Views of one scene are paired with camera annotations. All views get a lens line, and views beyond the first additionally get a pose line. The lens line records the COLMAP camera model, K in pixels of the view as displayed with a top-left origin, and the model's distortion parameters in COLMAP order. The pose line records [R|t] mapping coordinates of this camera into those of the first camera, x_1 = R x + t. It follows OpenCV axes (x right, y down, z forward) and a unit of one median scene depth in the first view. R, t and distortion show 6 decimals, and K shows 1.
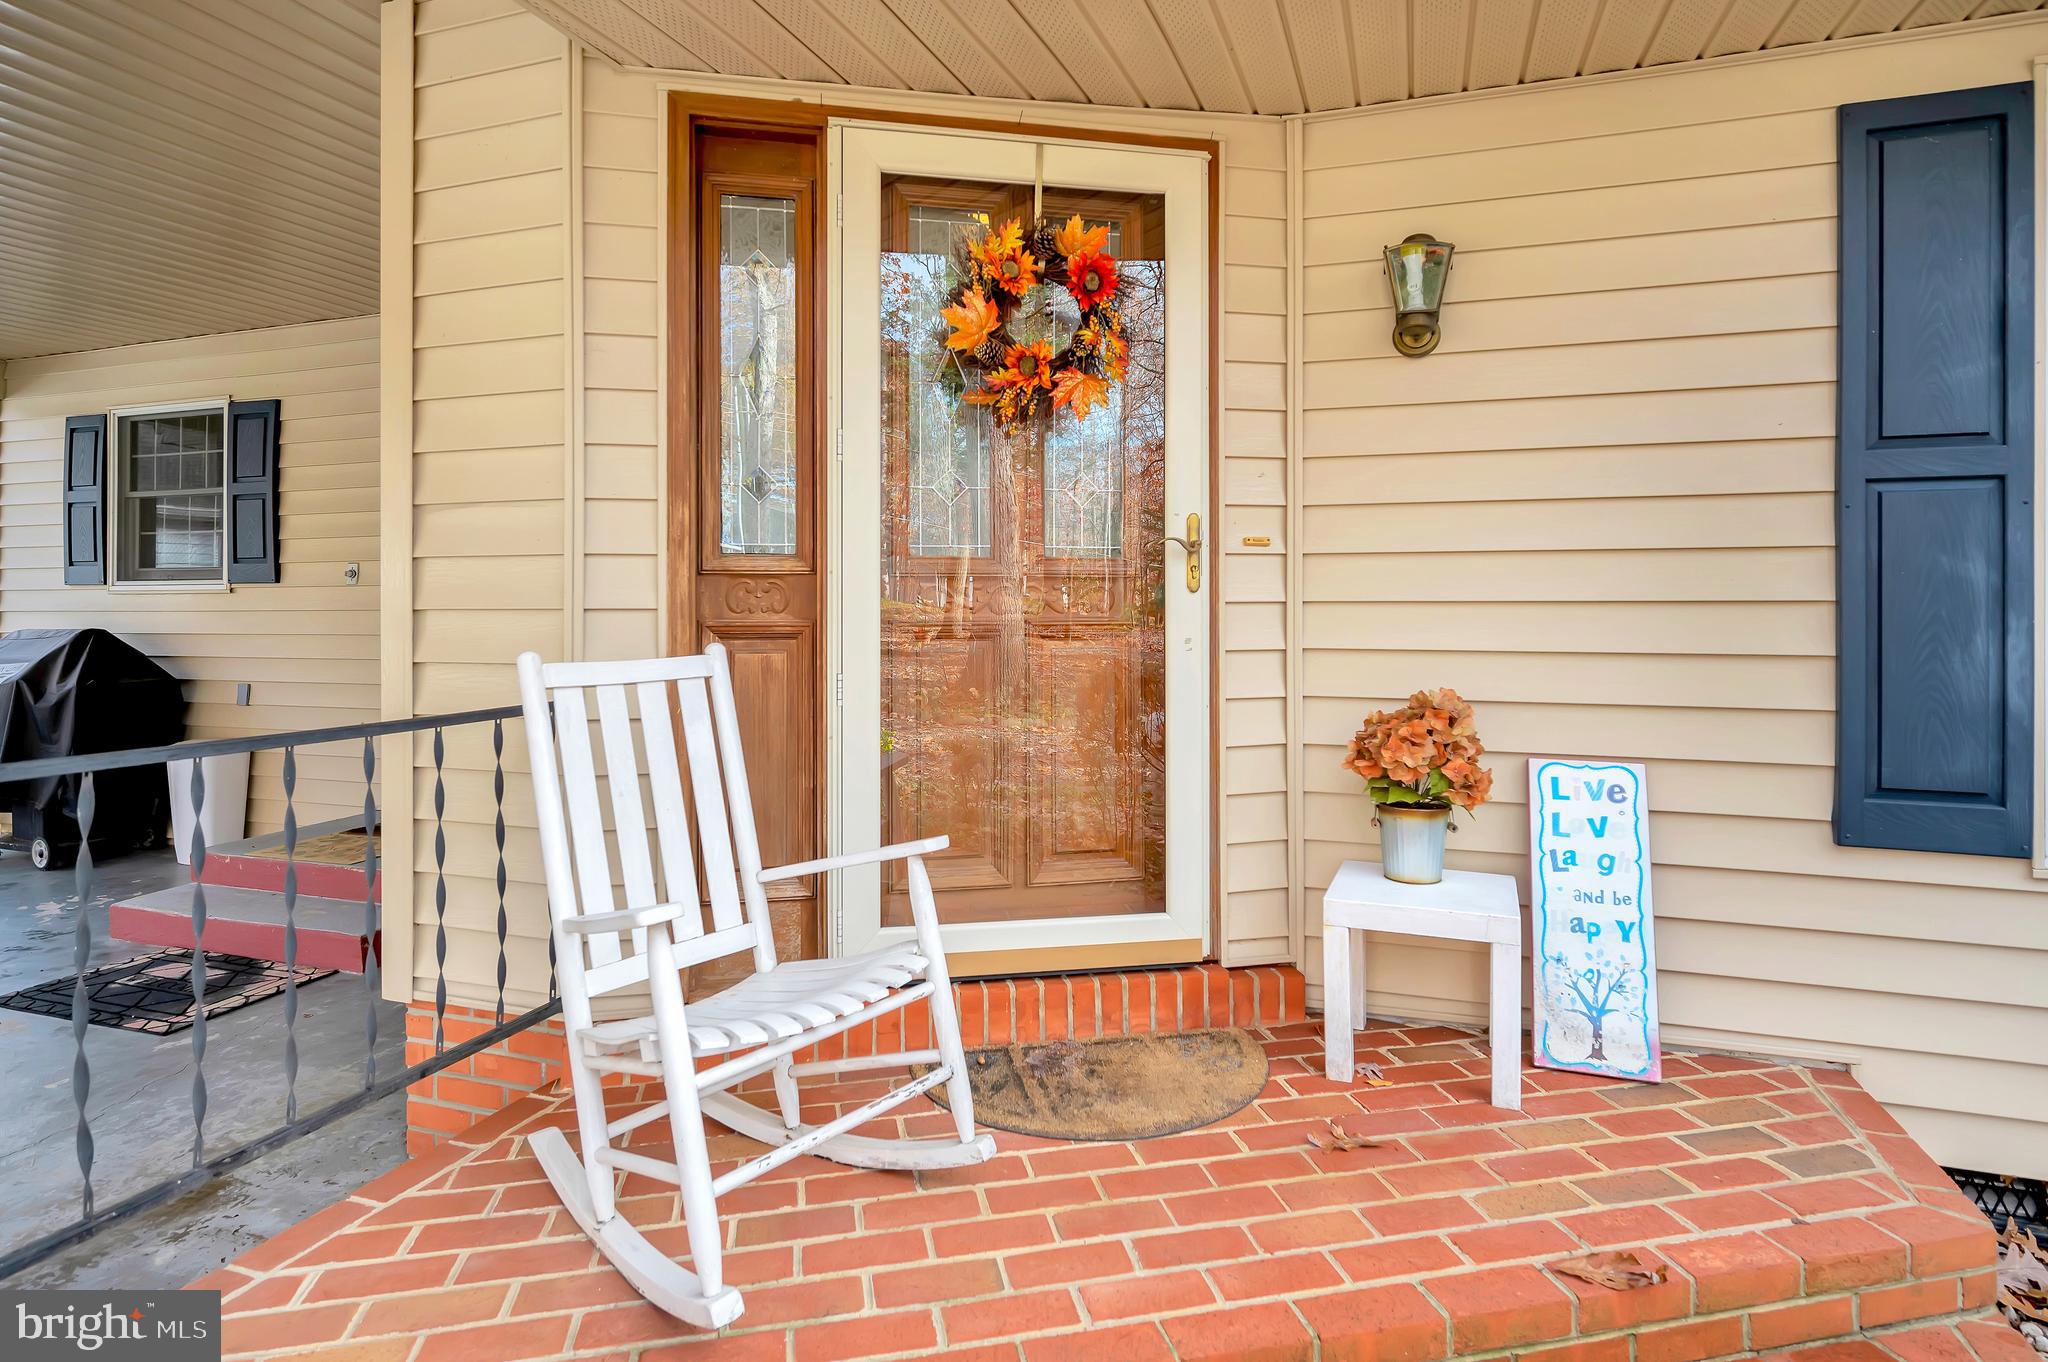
lens RADIAL K [[1076.4, 0, 1052.7], [0, 1076.4, 617.2], [0, 0, 1]] dist [-0.008095, -0.001027]
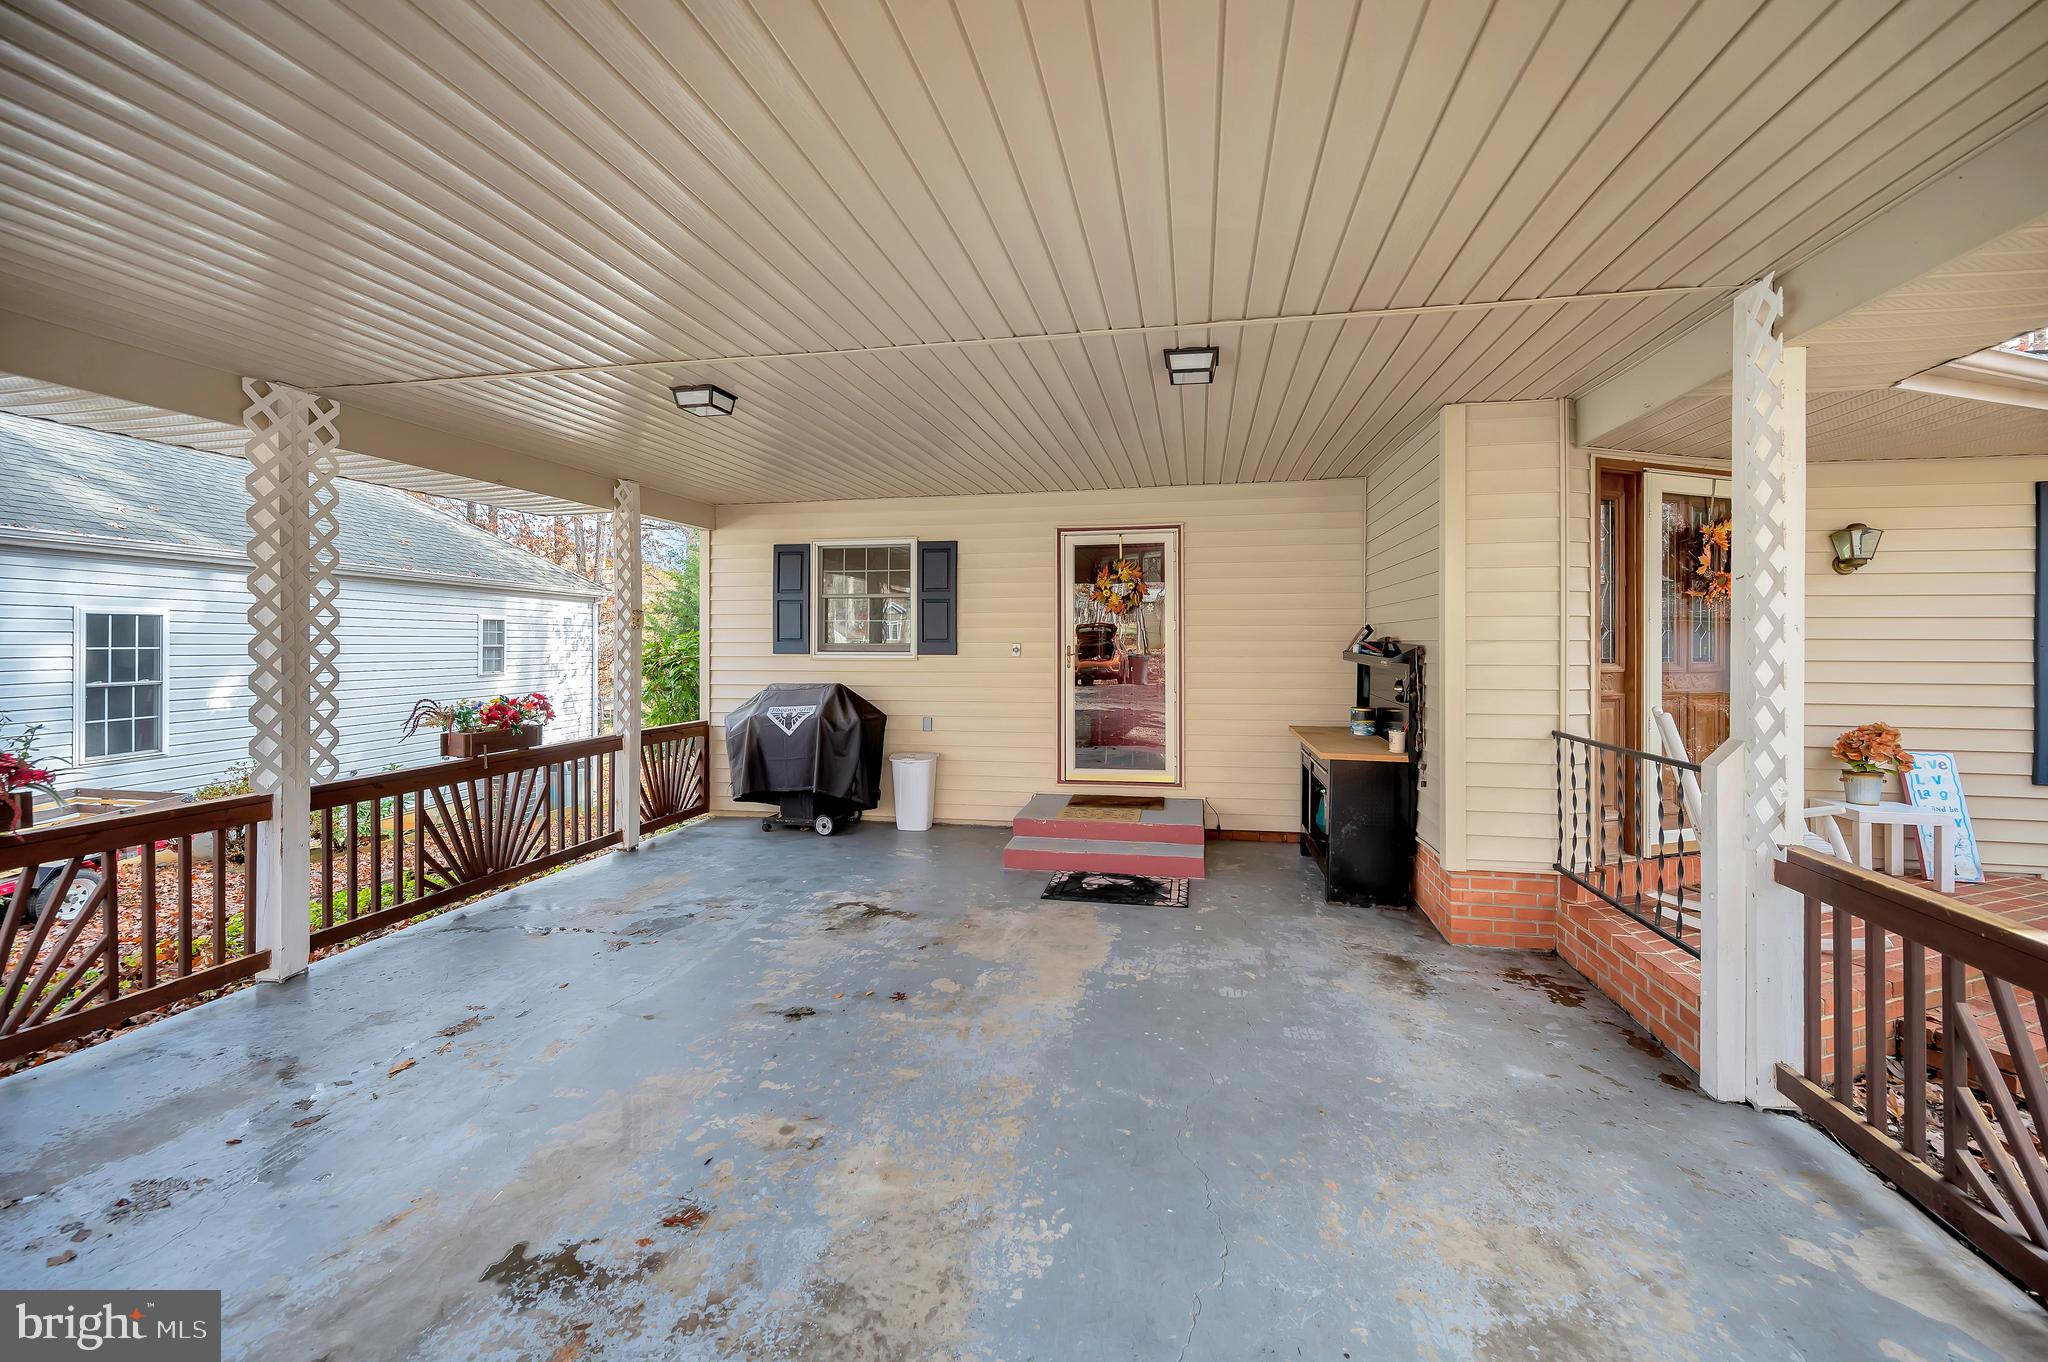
lens RADIAL K [[796.0, 0, 1042.2], [0, 796.0, 653.8], [0, 0, 1]] dist [-0.000315, -0.000204]
pose [[0.990308, 0.003409, 0.138849, -1.680417], [-0.003634, 0.999992, 0.001367, -0.077051], [-0.138843, -0.001859, 0.990313, -0.457815]]
